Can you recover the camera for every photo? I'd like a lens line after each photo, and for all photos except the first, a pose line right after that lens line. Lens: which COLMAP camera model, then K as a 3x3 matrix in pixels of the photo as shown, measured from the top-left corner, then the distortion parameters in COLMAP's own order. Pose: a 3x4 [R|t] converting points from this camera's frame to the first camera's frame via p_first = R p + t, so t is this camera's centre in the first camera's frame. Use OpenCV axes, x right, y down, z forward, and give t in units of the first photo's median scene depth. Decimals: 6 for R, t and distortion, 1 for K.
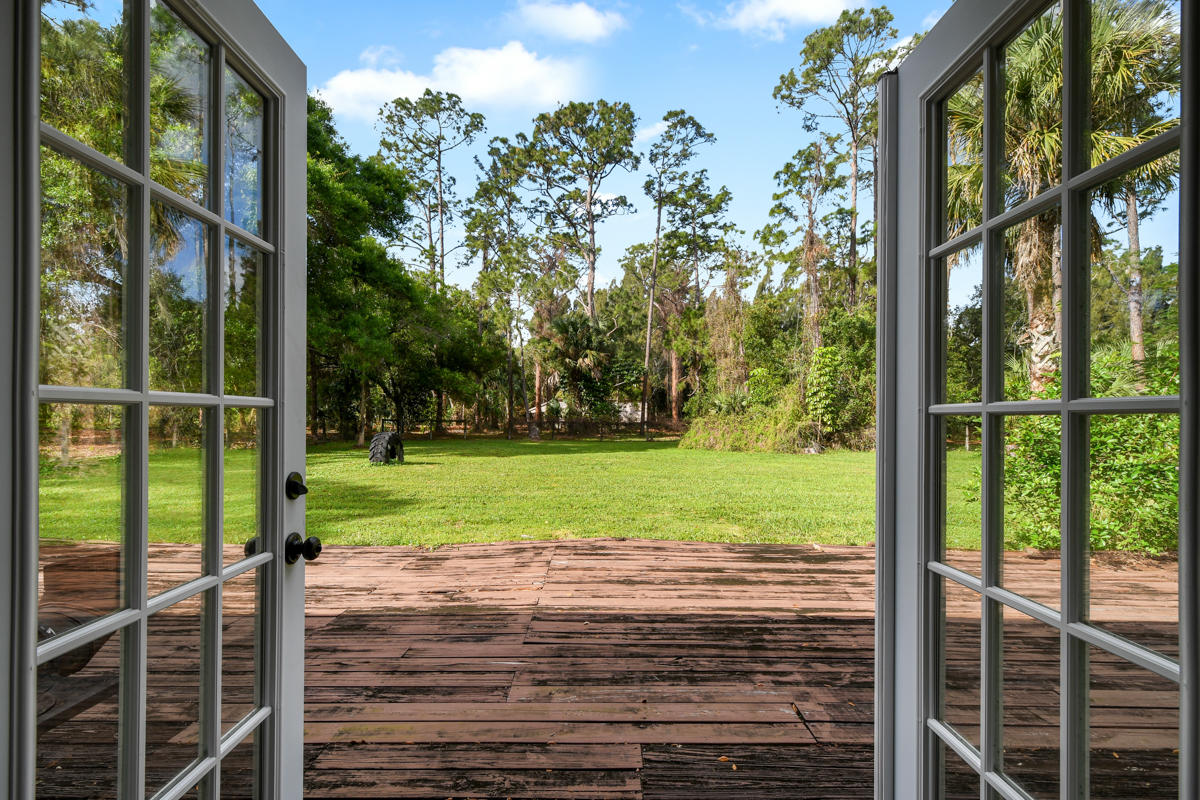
lens RADIAL K [[541.1, 0, 593.4], [0, 541.1, 421.9], [0, 0, 1]] dist [-0.000901, -0.000561]
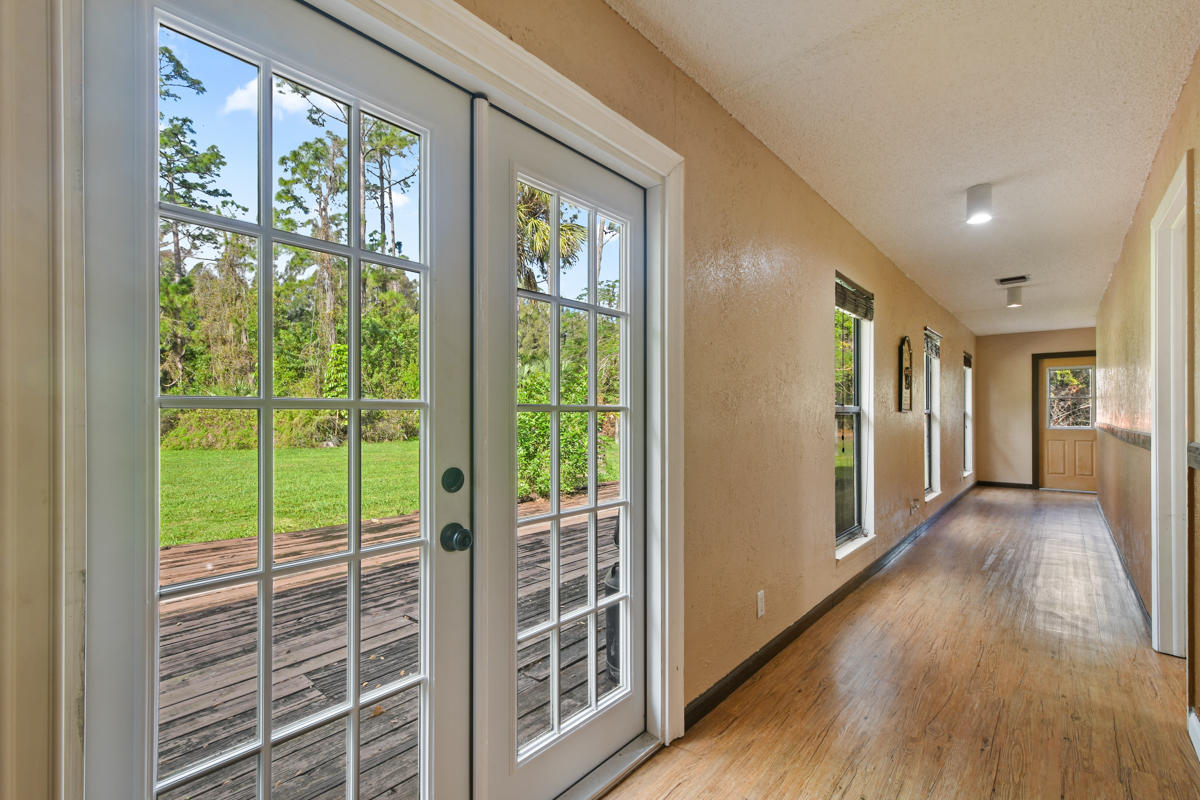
lens RADIAL K [[521.8, 0, 587.3], [0, 521.8, 408.6], [0, 0, 1]] dist [0.001745, 0.000210]
pose [[0.655486, 0.000944, 0.755207, -0.177620], [0.009664, 0.999907, -0.009638, -0.001214], [-0.755146, 0.013615, 0.655416, -0.134500]]
